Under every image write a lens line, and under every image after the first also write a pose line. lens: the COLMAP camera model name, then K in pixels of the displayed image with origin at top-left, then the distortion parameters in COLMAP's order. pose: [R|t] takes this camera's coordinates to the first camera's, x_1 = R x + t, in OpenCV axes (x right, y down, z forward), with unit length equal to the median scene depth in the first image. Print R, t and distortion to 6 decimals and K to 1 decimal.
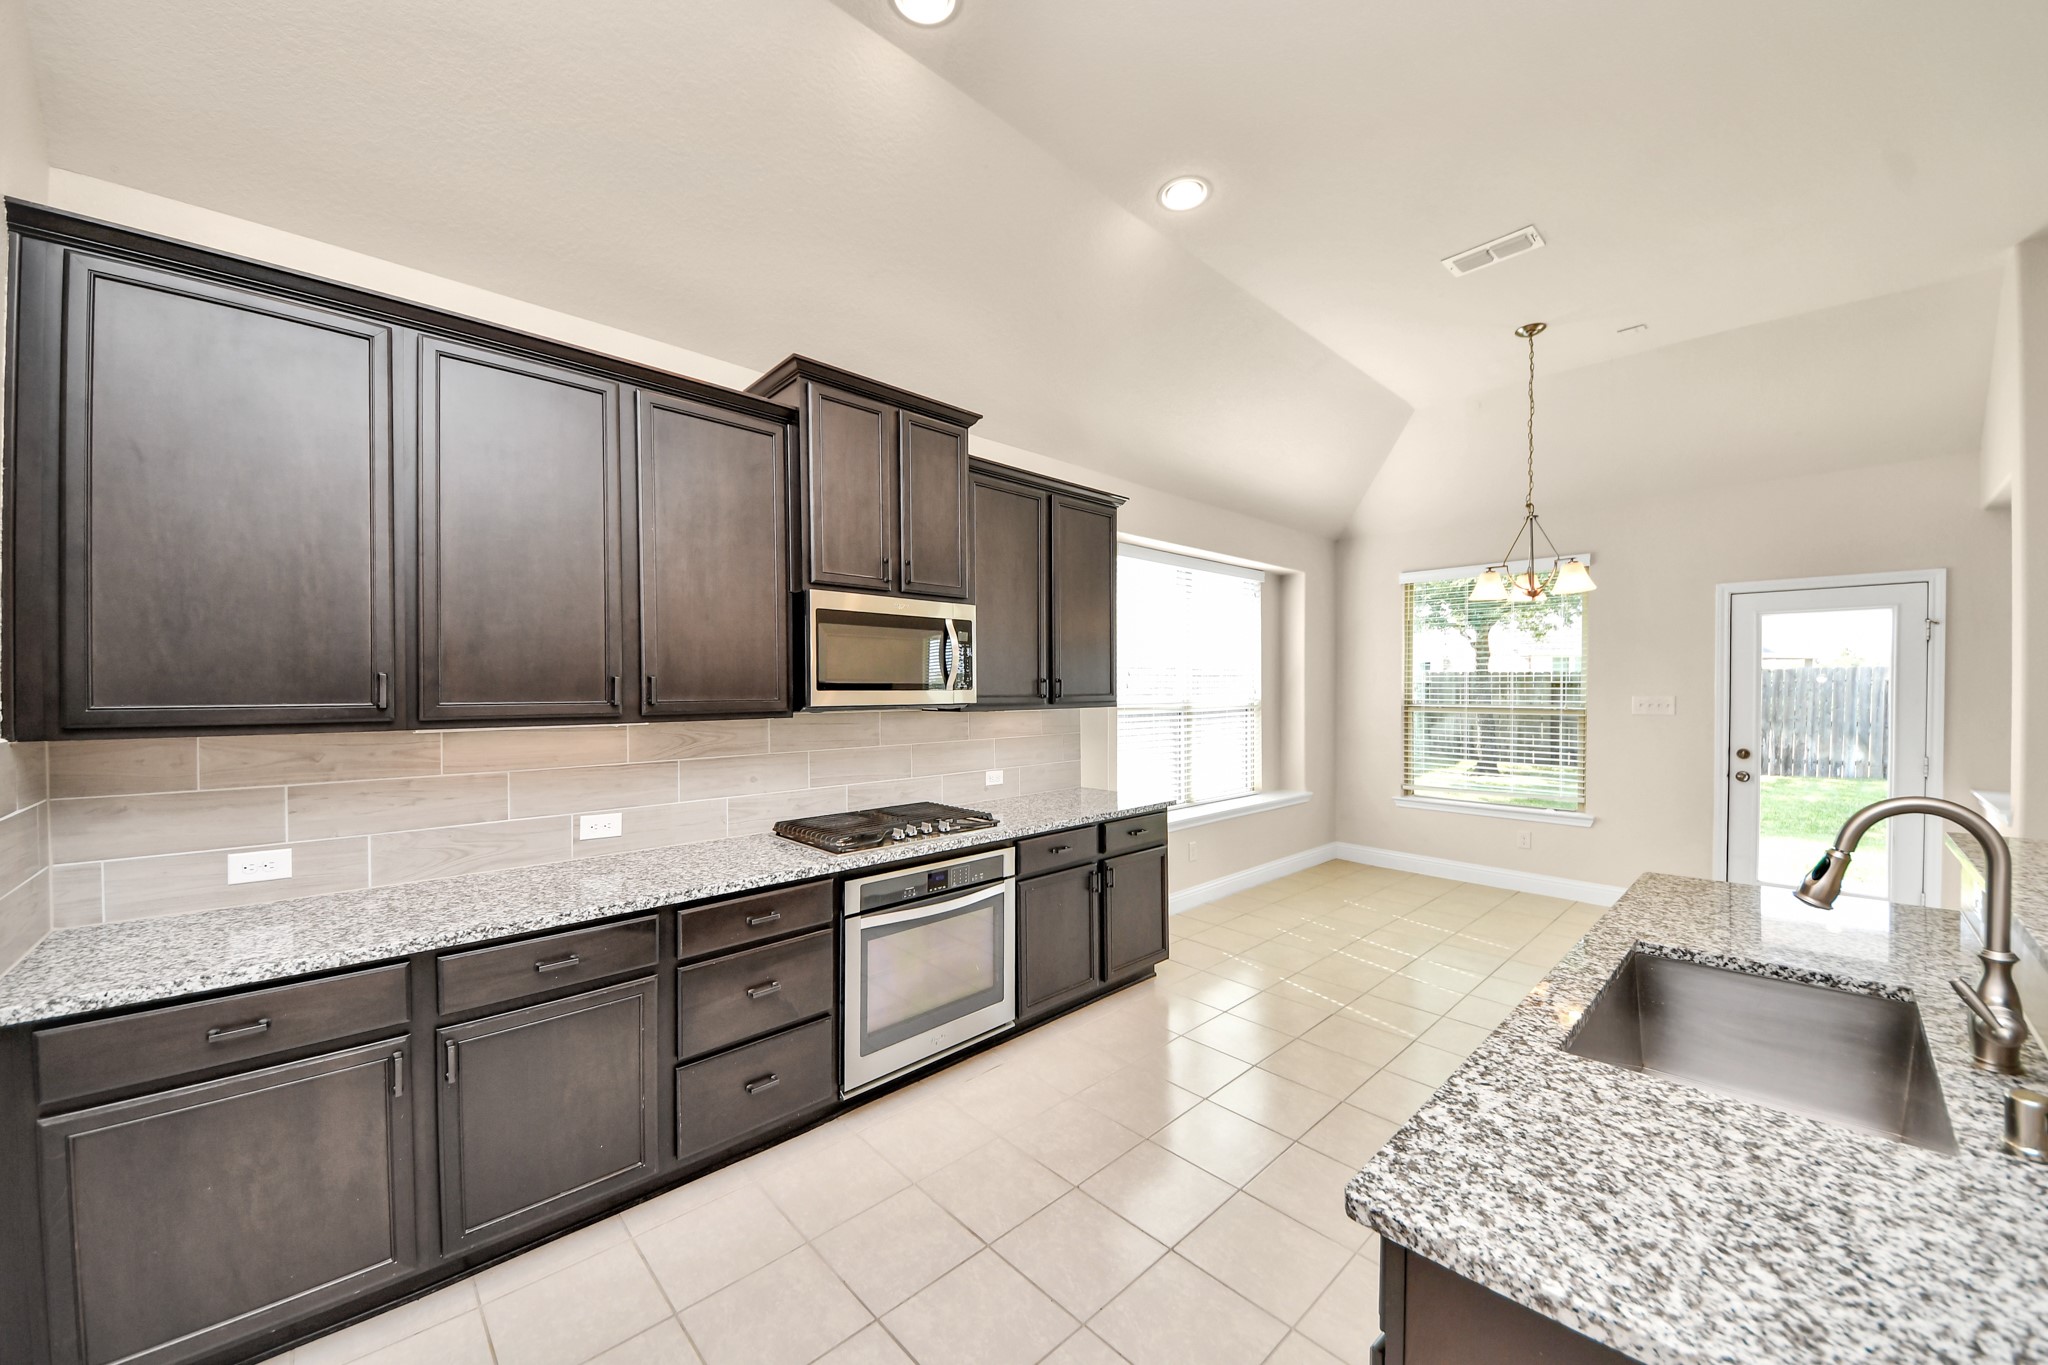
lens RADIAL K [[751.1, 0, 1009.4], [0, 751.1, 701.9], [0, 0, 1]] dist [0.000568, -0.002188]
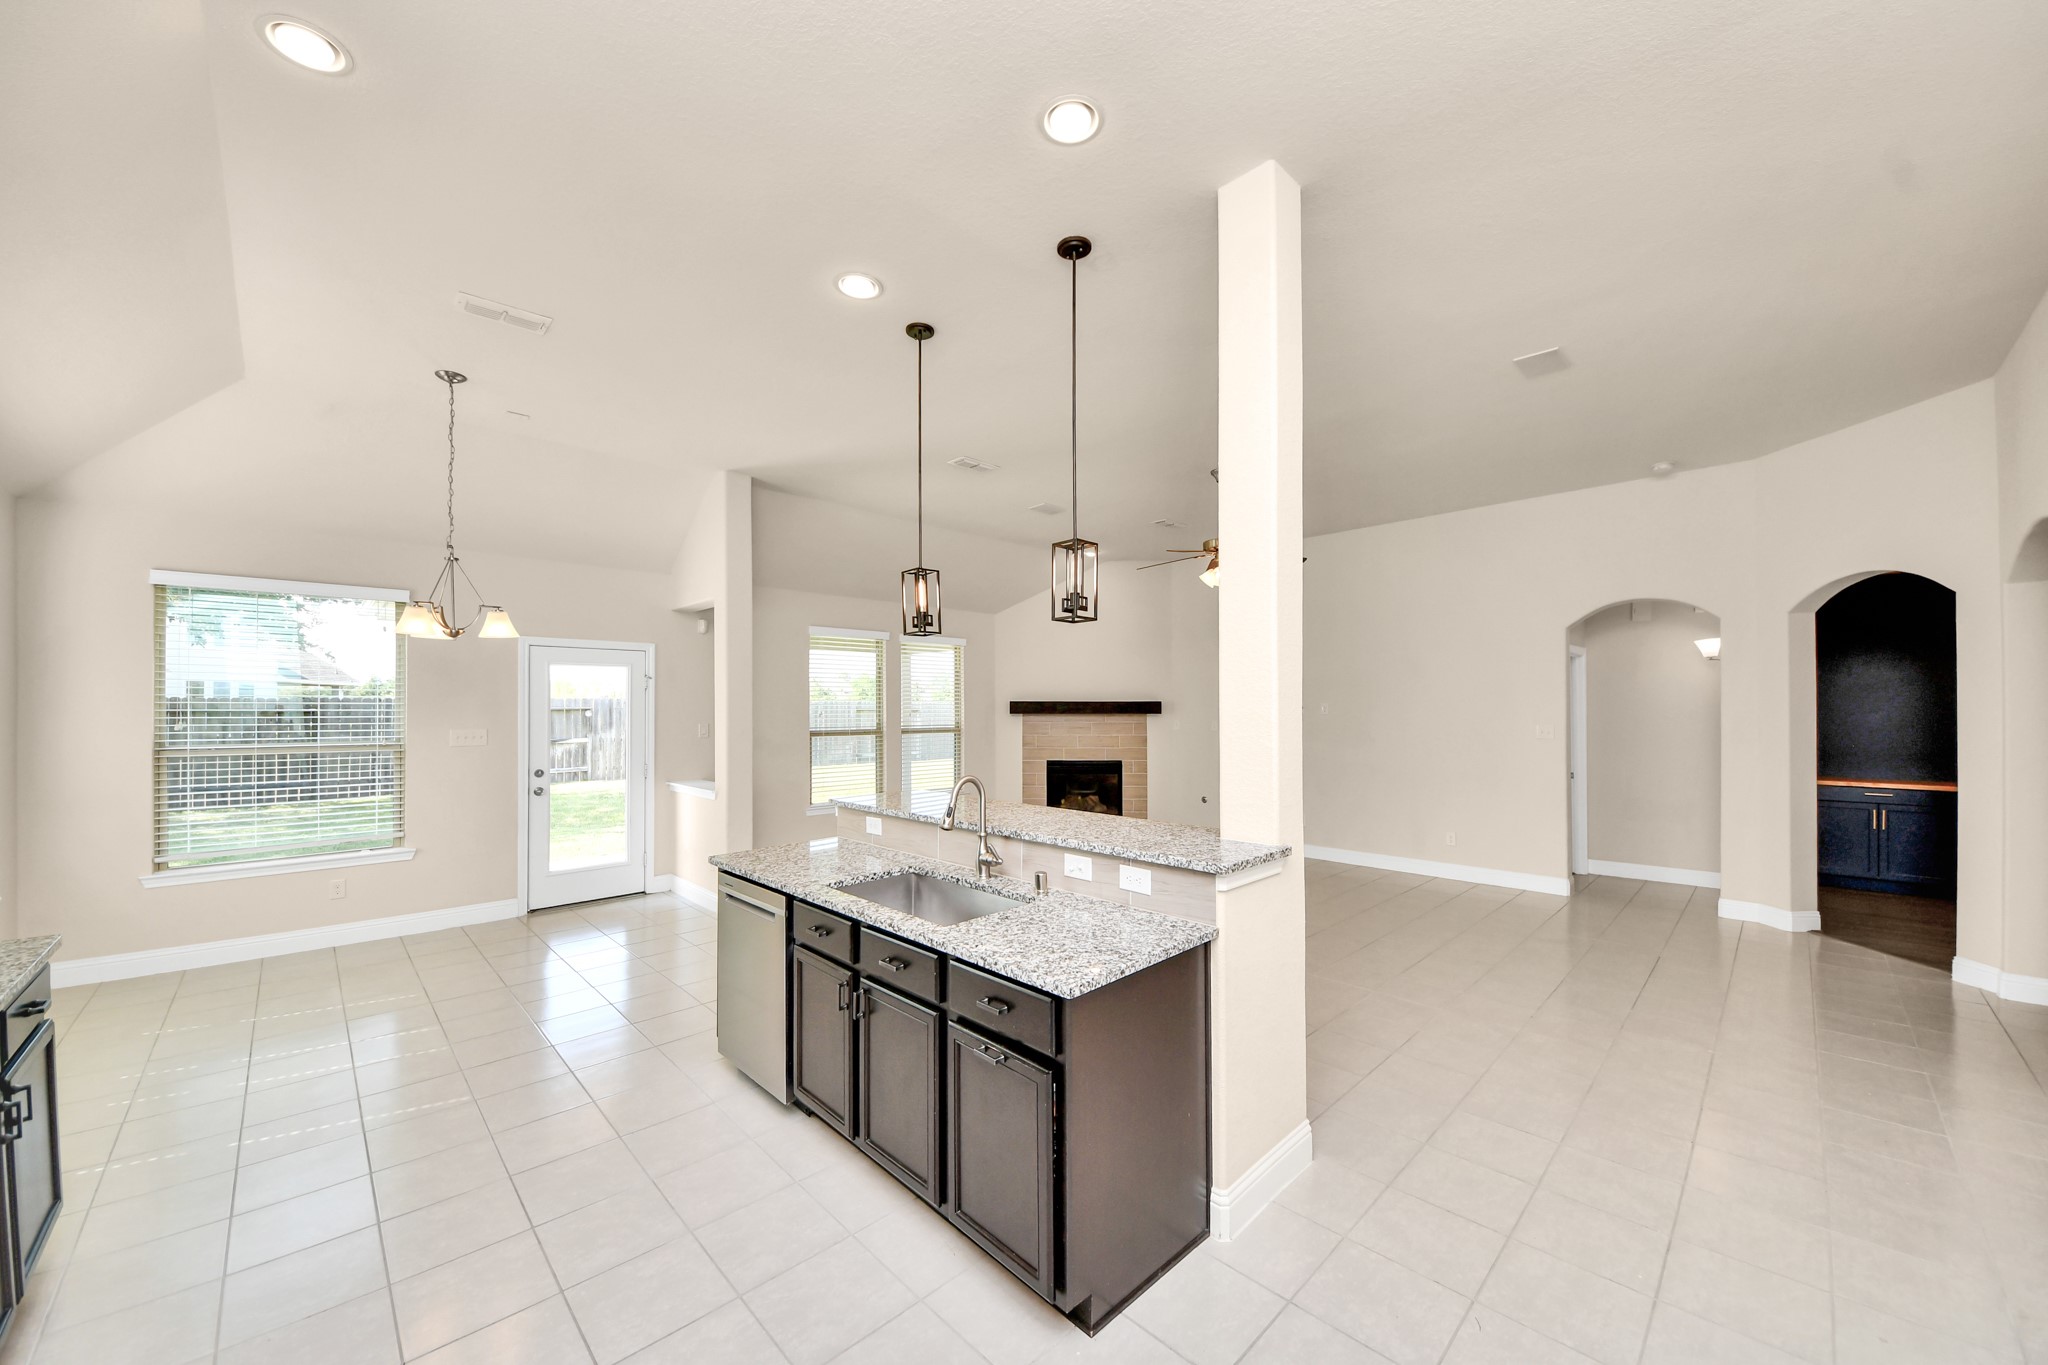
lens RADIAL K [[751.1, 0, 1026.9], [0, 751.1, 688.2], [0, 0, 1]] dist [0.000568, -0.002188]
pose [[-0.036124, 0.028690, 0.998935, -0.465507], [0.023348, 0.999339, -0.027857, -0.028438], [-0.999075, 0.022317, -0.036770, 0.344643]]
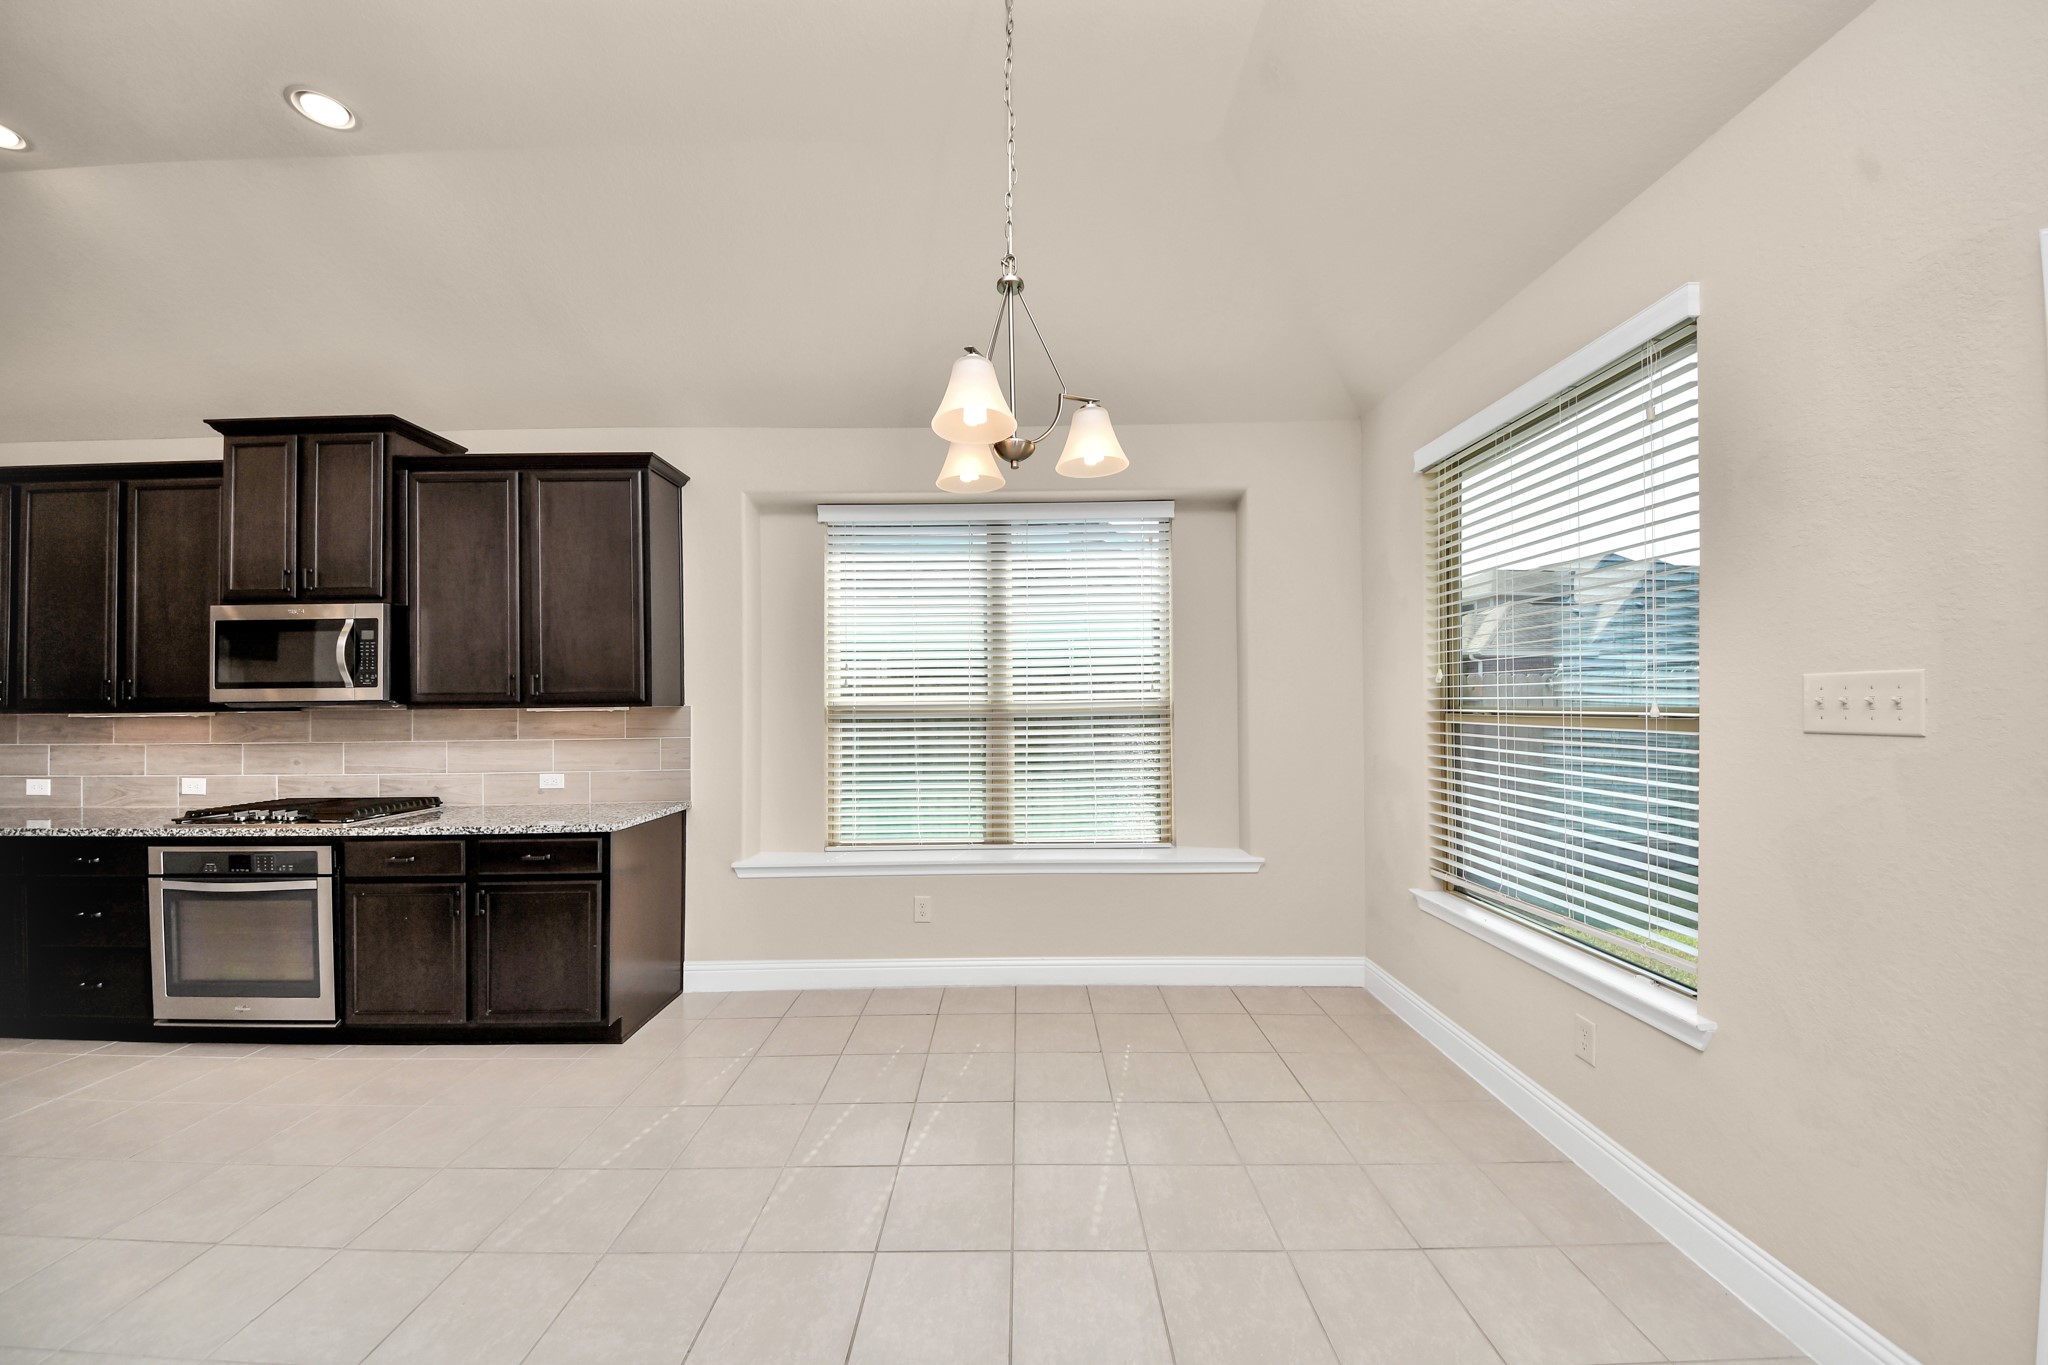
lens RADIAL K [[751.1, 0, 1047.8], [0, 751.1, 712.2], [0, 0, 1]] dist [0.000568, -0.002188]
pose [[0.707095, 0.004965, -0.707101, 1.412657], [-0.005375, 0.999984, 0.001646, 0.012006], [0.707098, 0.002637, 0.707110, 1.001726]]
